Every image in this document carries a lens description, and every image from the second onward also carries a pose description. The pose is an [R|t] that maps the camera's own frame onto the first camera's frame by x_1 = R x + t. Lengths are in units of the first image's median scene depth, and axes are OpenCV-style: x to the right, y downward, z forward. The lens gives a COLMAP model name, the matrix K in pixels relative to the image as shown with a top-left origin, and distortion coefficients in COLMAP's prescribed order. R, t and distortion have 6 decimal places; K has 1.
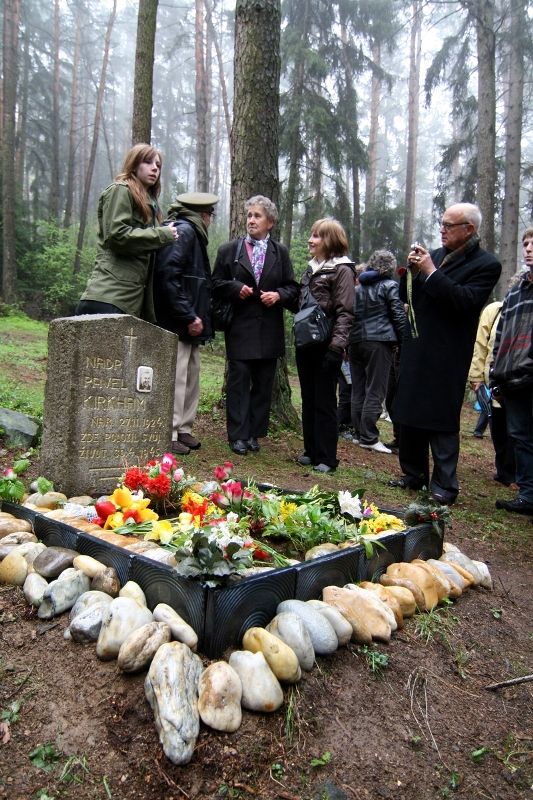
lens RADIAL K [[576.2, 0, 266.6], [0, 576.2, 401.0], [0, 0, 1]] dist [-0.002108, -0.012099]
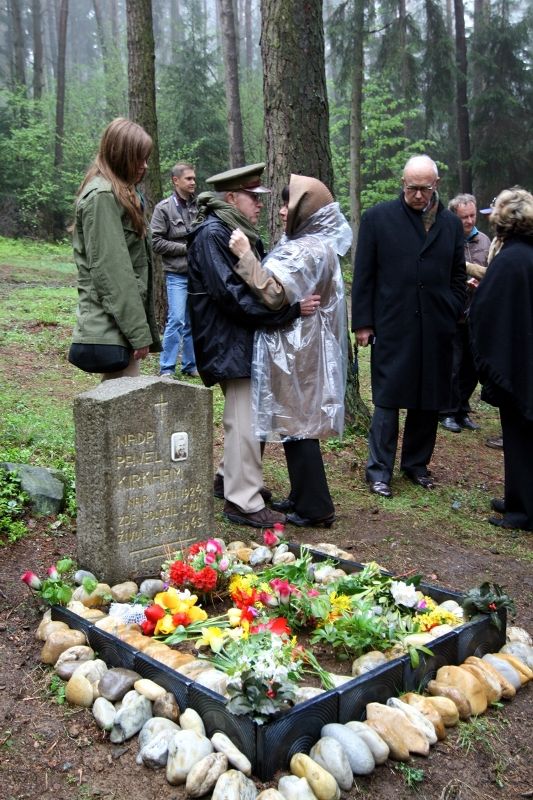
lens RADIAL K [[847.5, 0, 266.9], [0, 847.5, 400.5], [0, 0, 1]] dist [0.001879, 0.000000]
pose [[0.993632, -0.056361, -0.097566, 0.086441], [0.066563, 0.992275, 0.104685, -0.354741], [0.090912, -0.110513, 0.989708, -0.437654]]
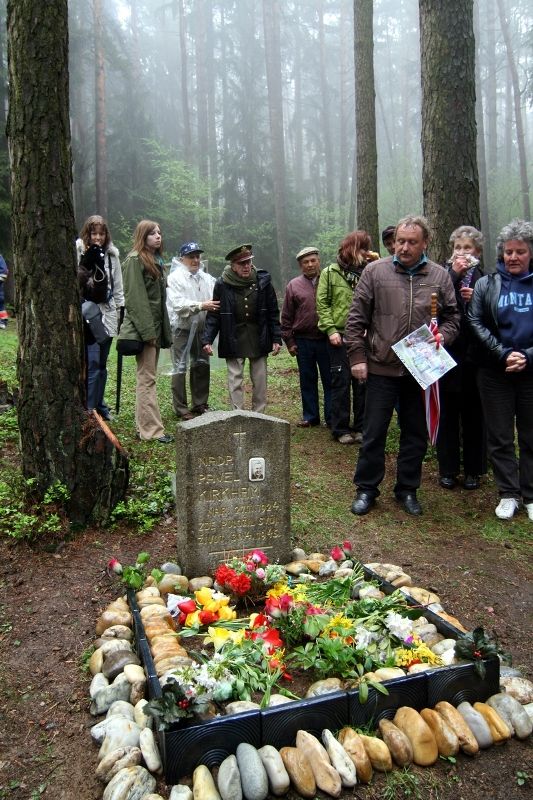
lens RADIAL K [[626.7, 0, 264.9], [0, 626.7, 400.0], [0, 0, 1]] dist [0.001537, -0.015701]
pose [[0.875272, -0.039050, -0.482052, 0.564660], [0.062955, 0.997454, 0.033508, -0.307909], [0.479516, -0.059676, 0.875502, -0.041778]]
